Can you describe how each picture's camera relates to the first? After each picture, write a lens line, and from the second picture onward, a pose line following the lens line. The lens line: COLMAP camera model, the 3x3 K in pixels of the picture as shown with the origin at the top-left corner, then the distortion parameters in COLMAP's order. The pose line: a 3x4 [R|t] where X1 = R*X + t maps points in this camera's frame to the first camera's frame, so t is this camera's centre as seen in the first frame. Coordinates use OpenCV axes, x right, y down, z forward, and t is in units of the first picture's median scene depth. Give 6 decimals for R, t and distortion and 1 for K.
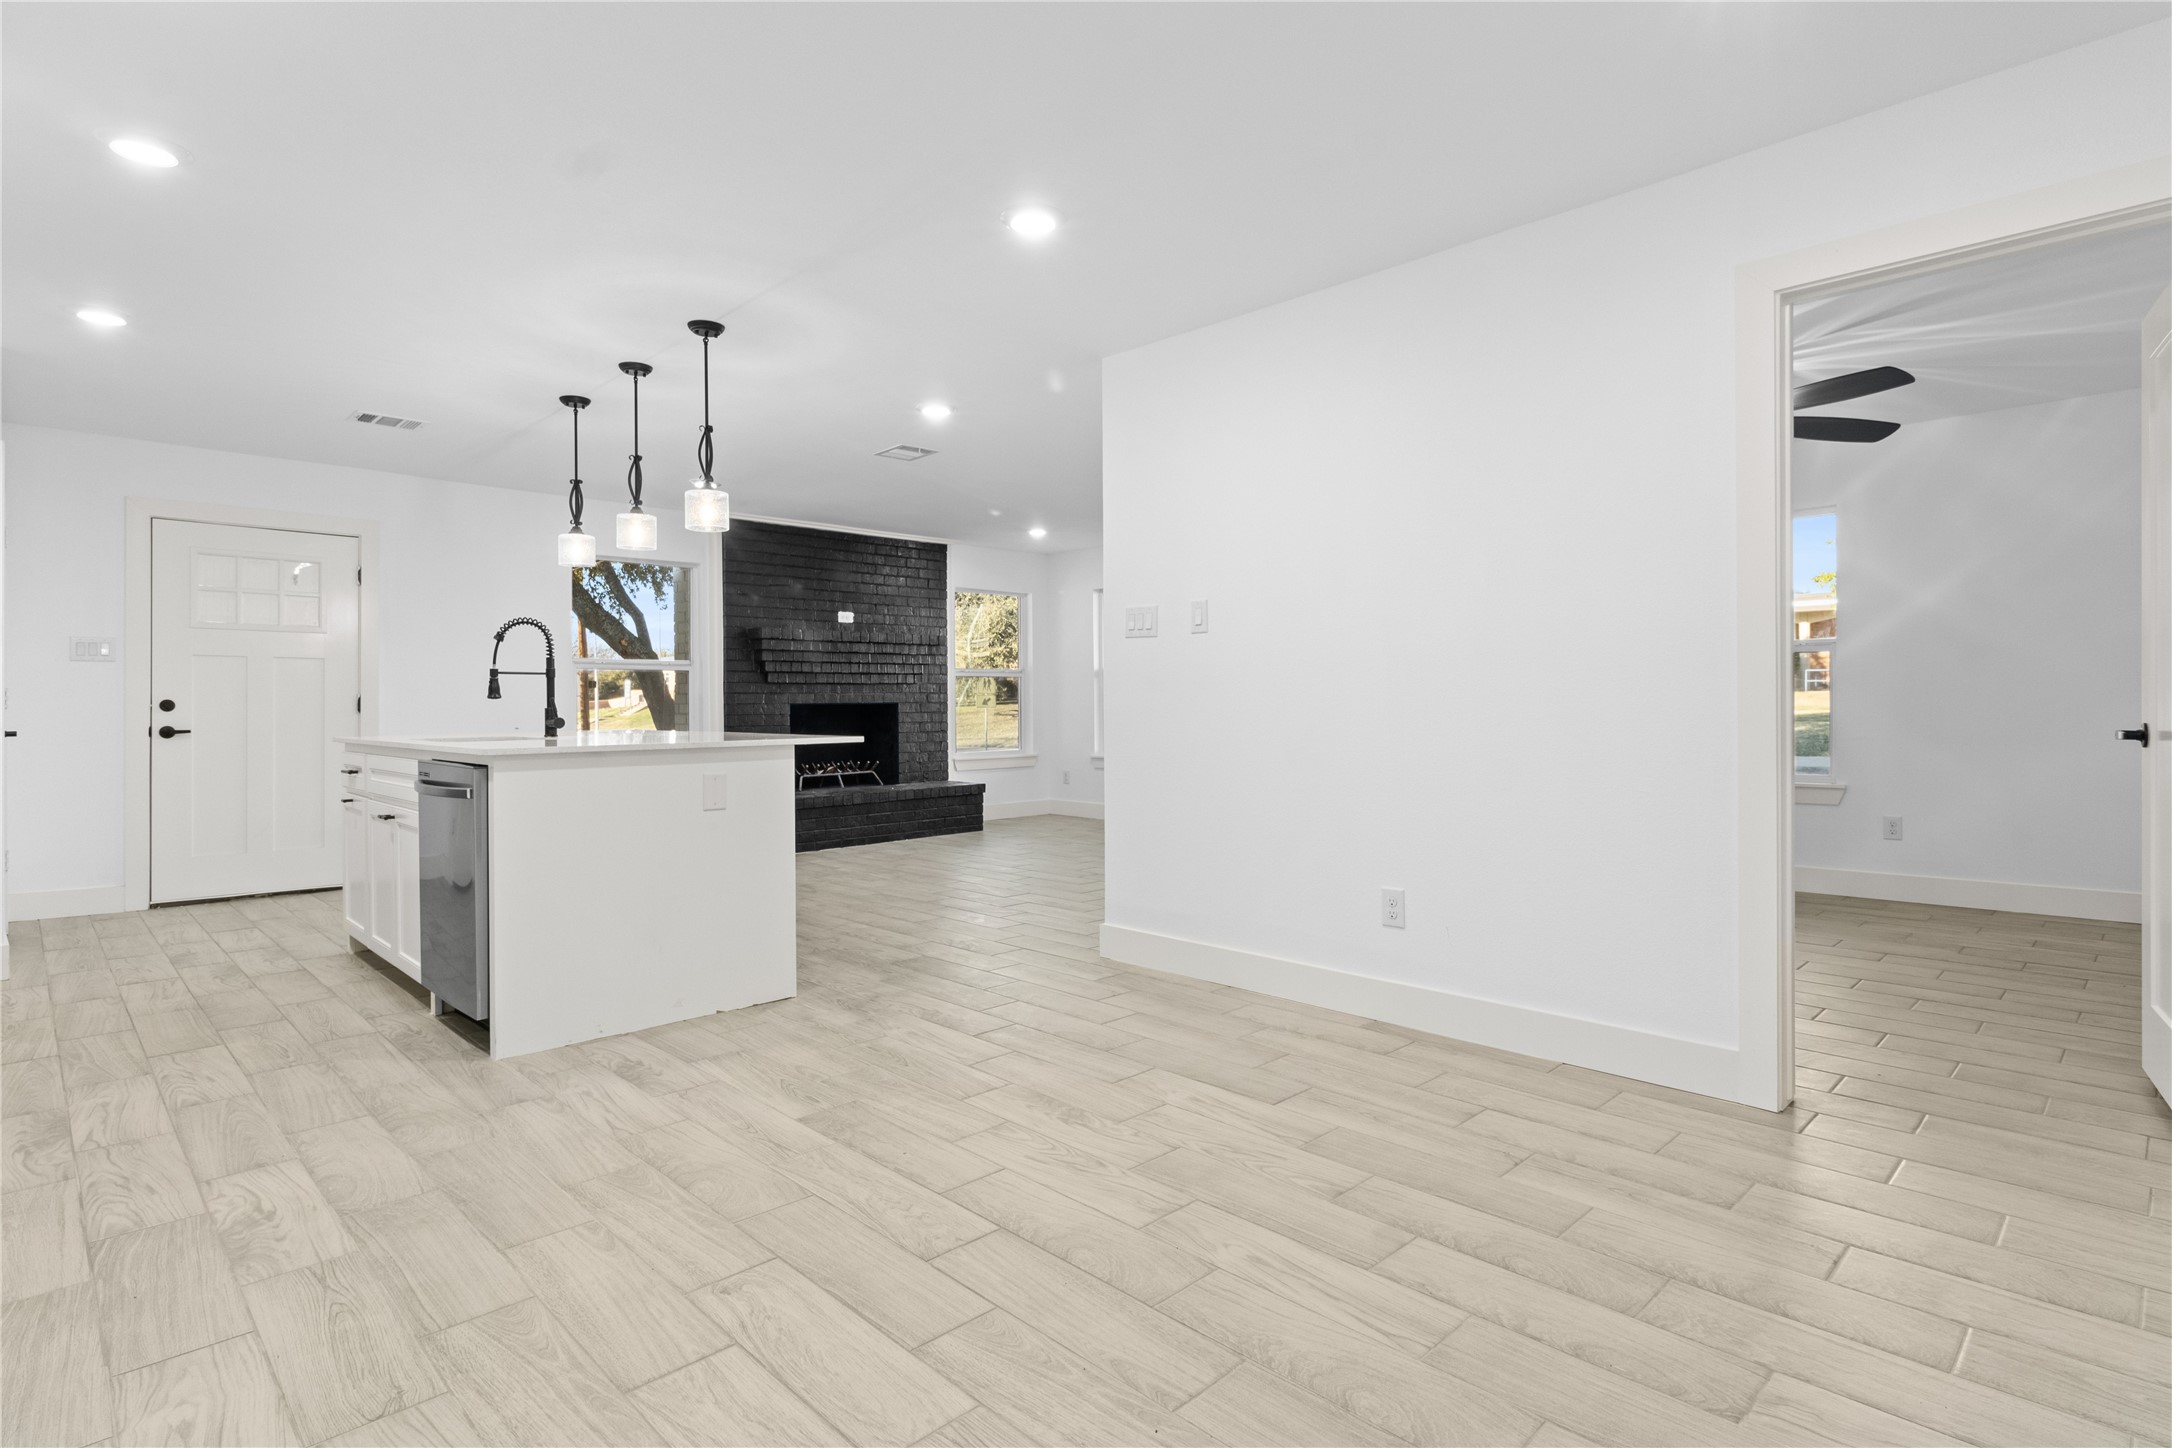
lens RADIAL K [[1105.6, 0, 1084.9], [0, 1105.6, 713.2], [0, 0, 1]] dist [-0.000764, -0.000082]
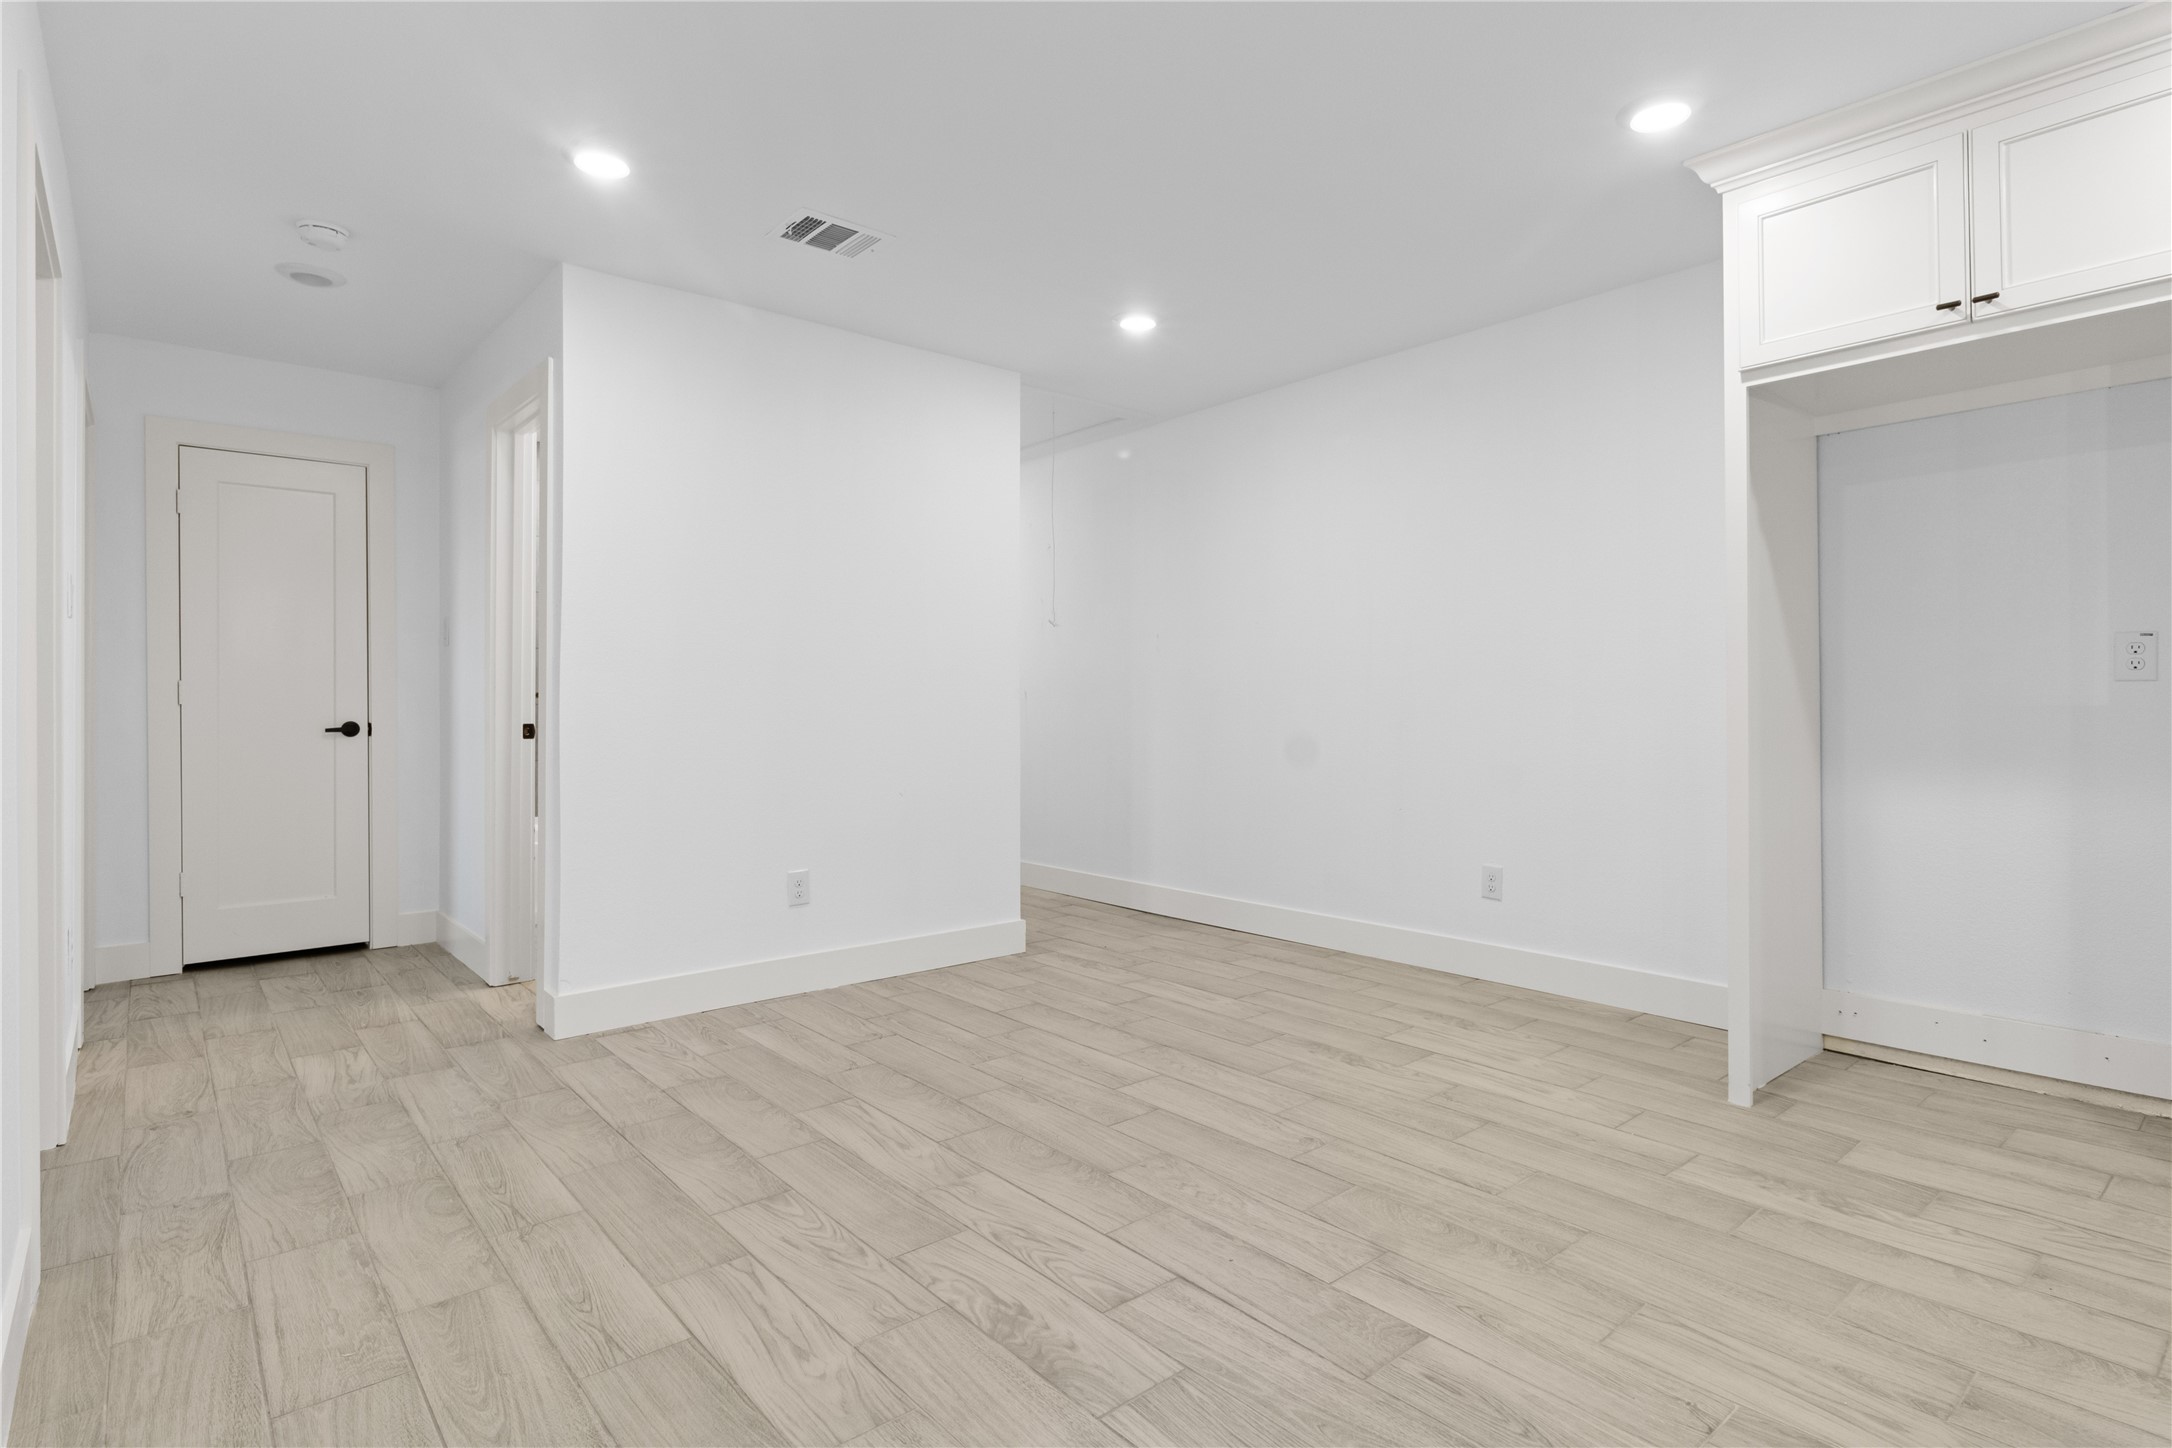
lens RADIAL K [[1105.6, 0, 1086.6], [0, 1105.6, 708.0], [0, 0, 1]] dist [-0.000764, -0.000082]
pose [[-0.997473, 0.009155, 0.070459, -0.125611], [0.010396, 0.999797, 0.017262, -0.022616], [-0.070287, 0.017951, -0.997365, 1.921951]]
